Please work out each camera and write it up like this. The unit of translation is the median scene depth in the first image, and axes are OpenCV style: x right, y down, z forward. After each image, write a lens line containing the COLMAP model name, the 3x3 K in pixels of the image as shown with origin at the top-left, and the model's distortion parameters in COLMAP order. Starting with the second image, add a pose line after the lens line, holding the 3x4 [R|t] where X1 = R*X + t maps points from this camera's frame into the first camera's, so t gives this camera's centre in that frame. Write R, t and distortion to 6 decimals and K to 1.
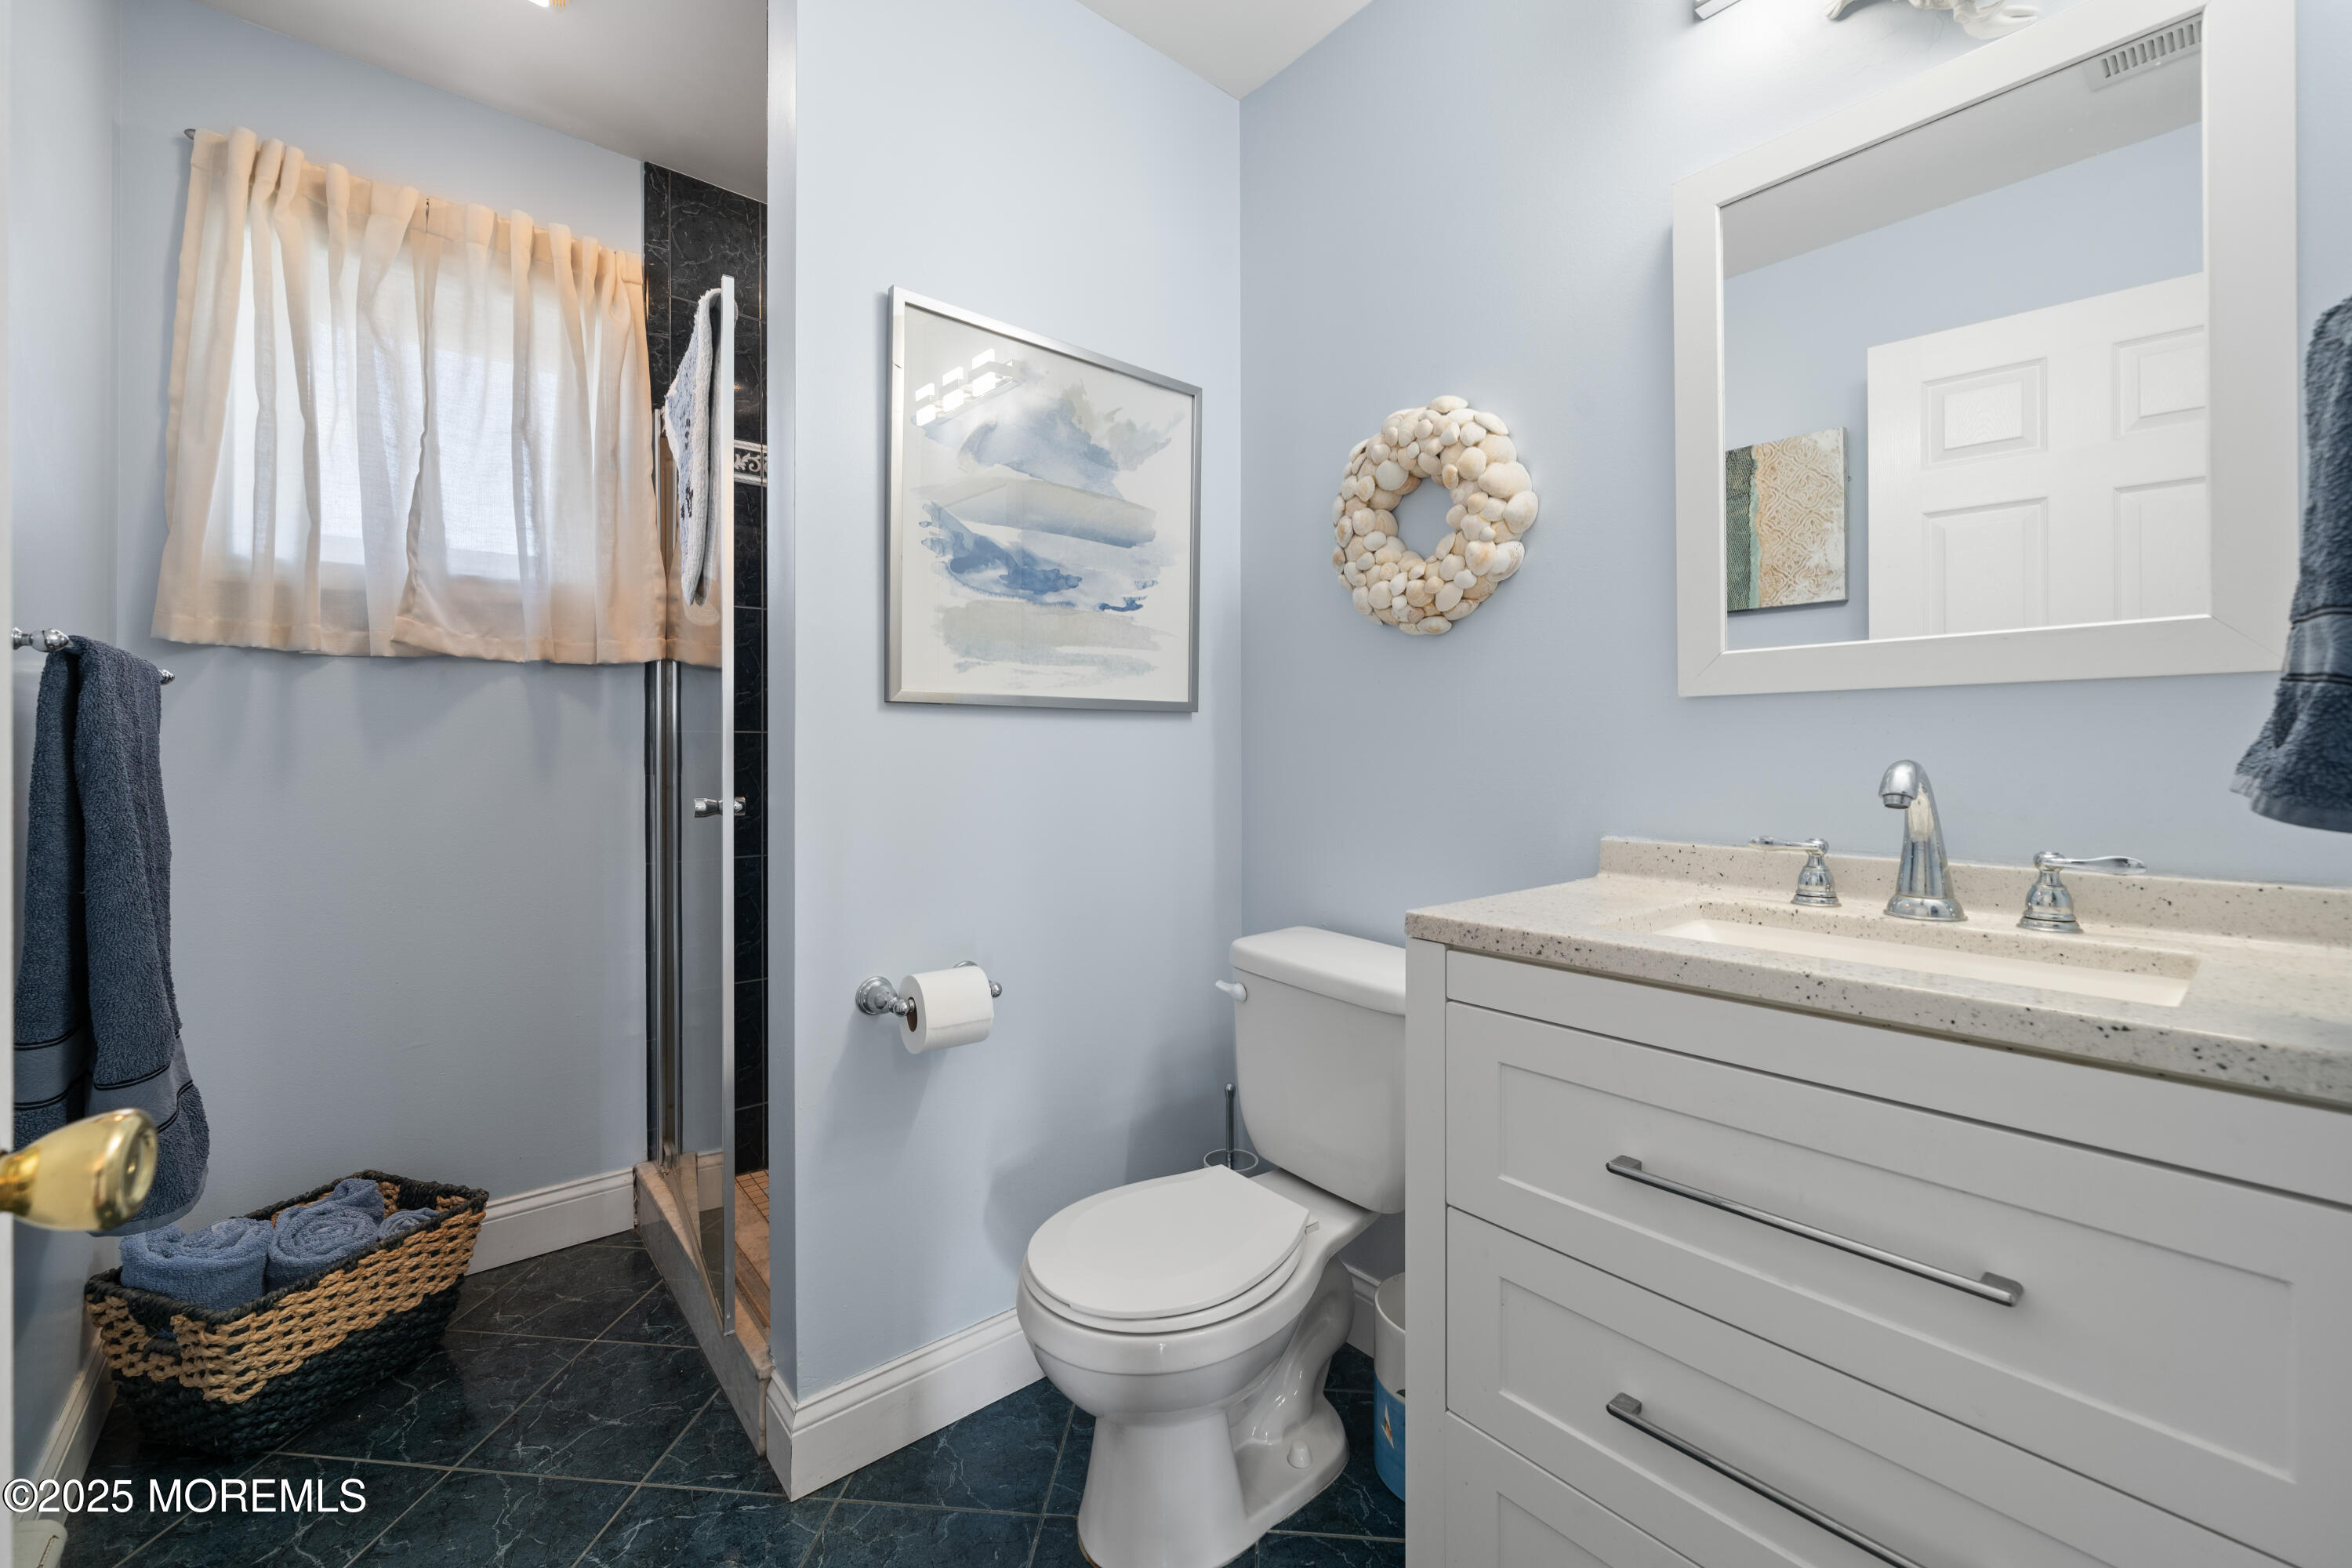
lens RADIAL K [[943.1, 0, 1171.4], [0, 943.1, 761.4], [0, 0, 1]] dist [-0.001118, 0.000015]
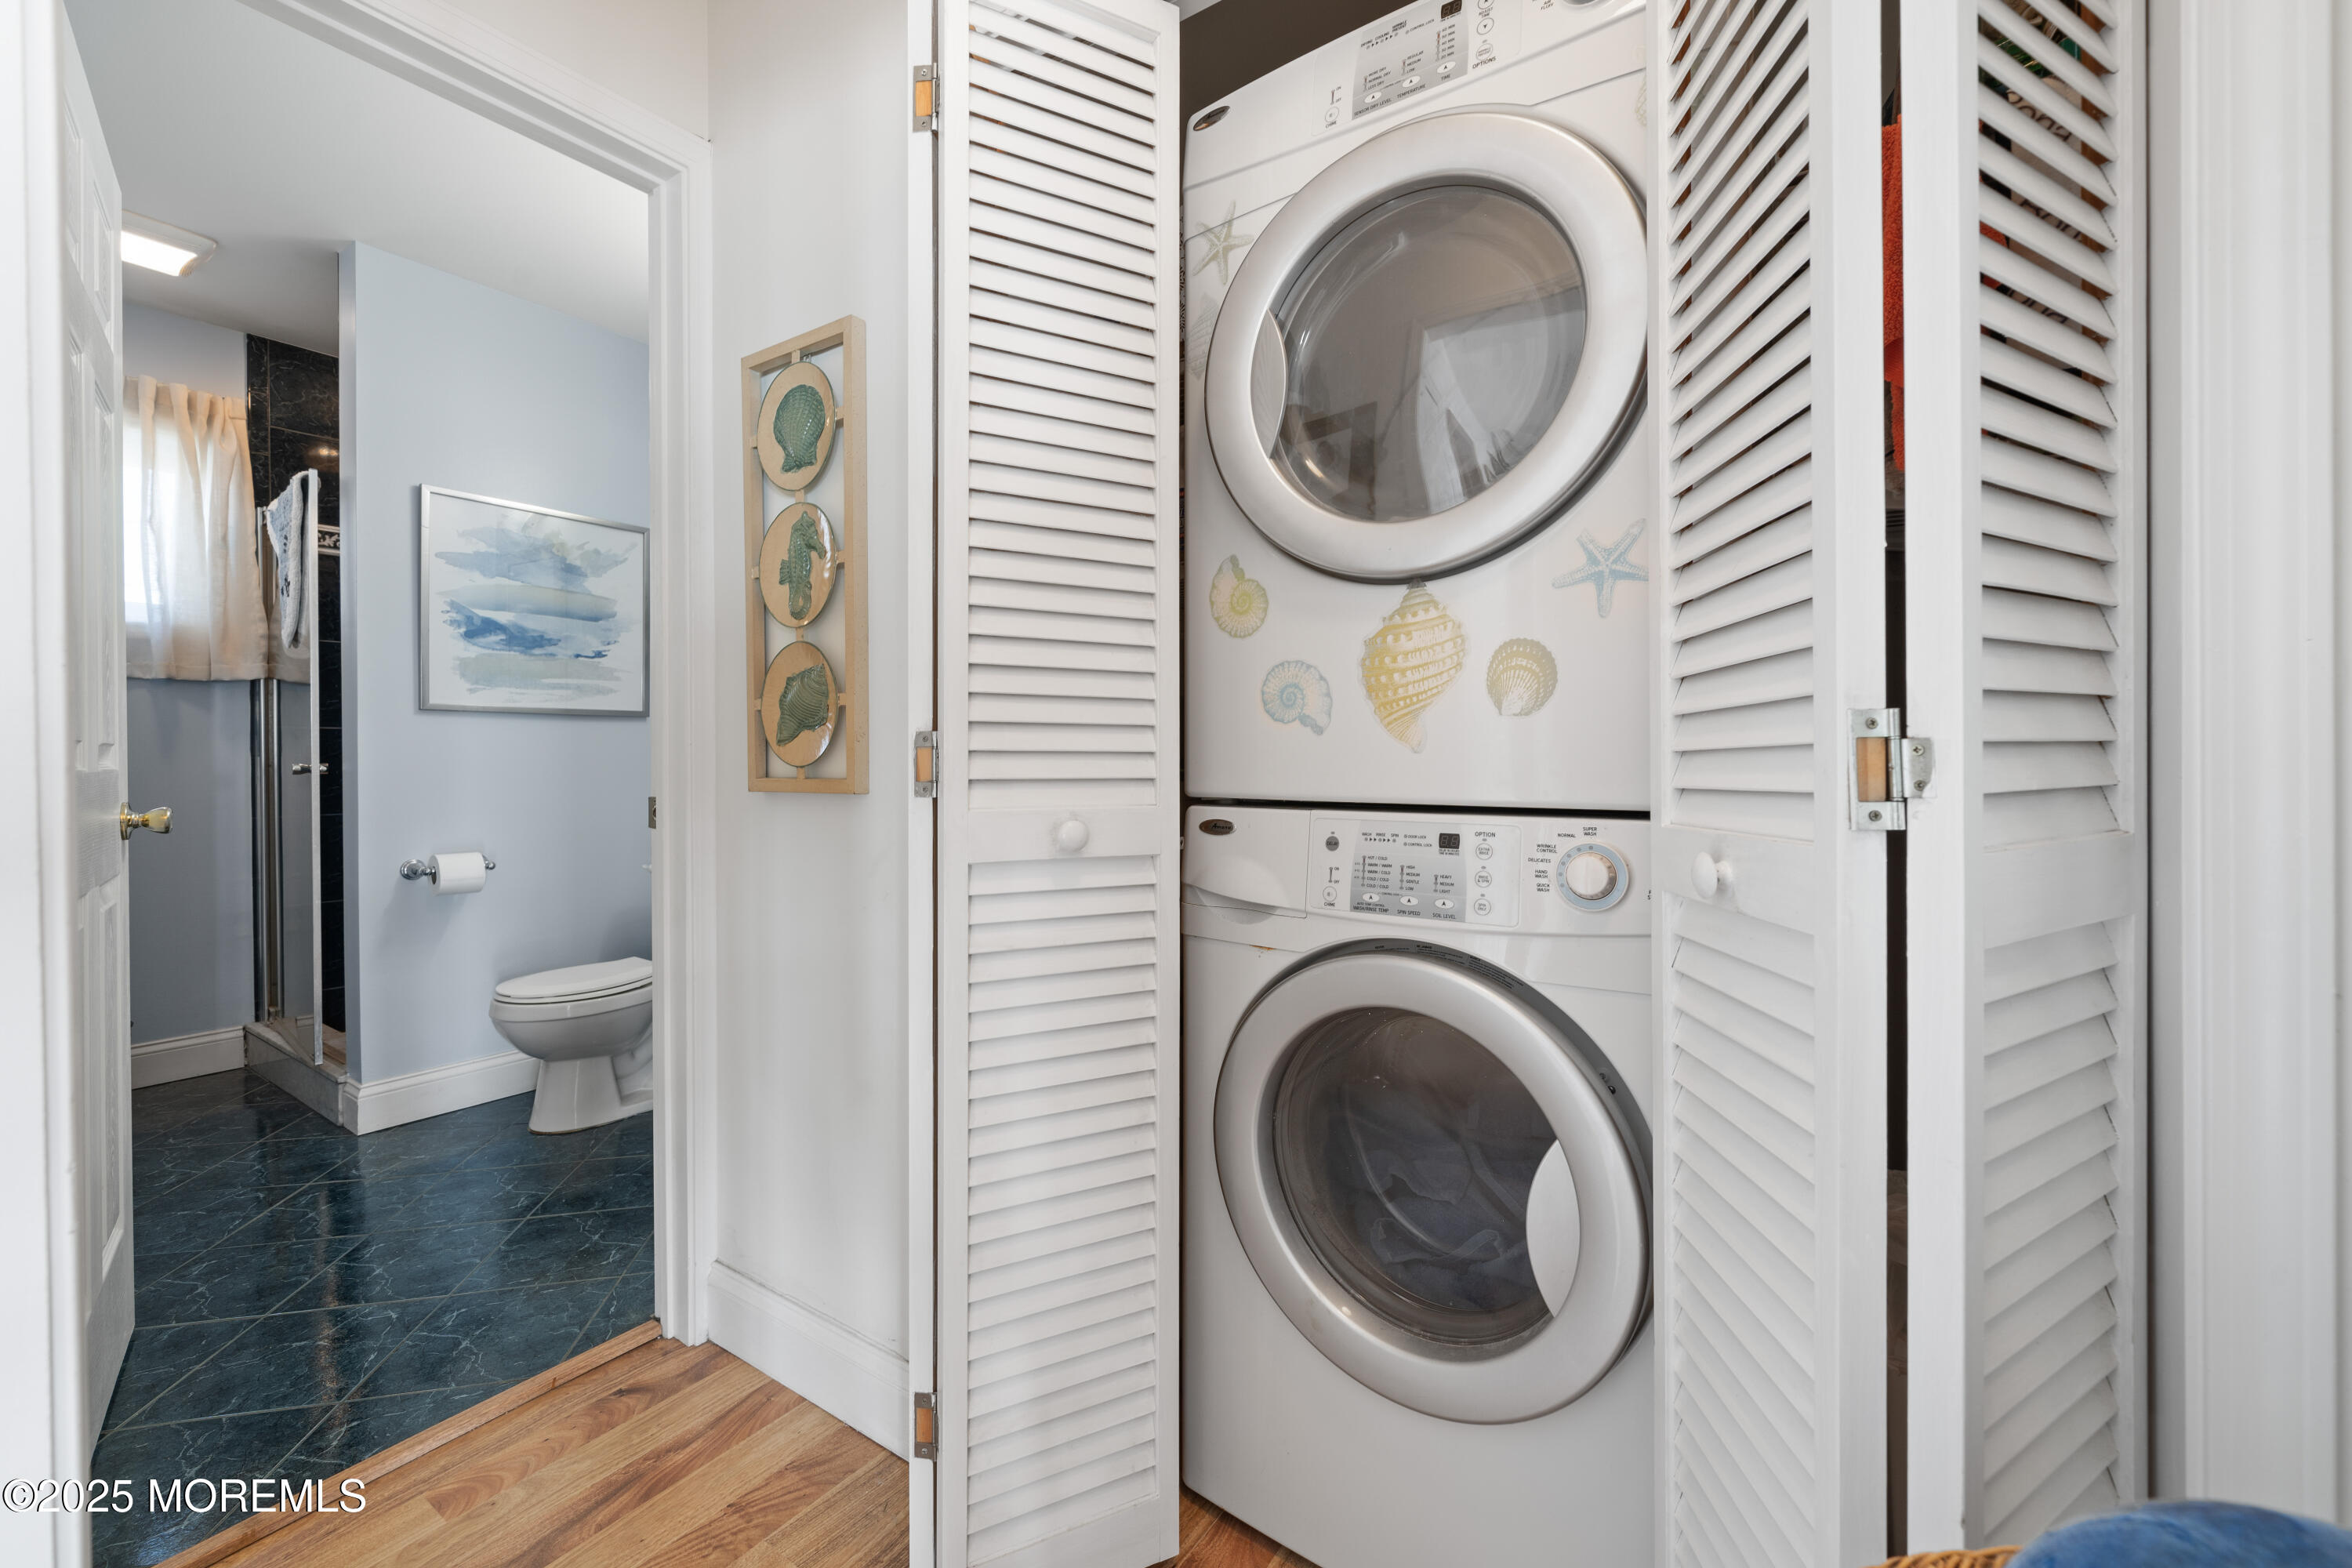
lens RADIAL K [[933.9, 0, 1161.7], [0, 933.9, 769.7], [0, 0, 1]] dist [-0.001544, -0.000452]
pose [[0.960507, -0.006166, 0.278186, 0.474530], [0.005632, 0.999980, 0.002720, 0.046332], [-0.278197, -0.001046, 0.960523, -0.937064]]
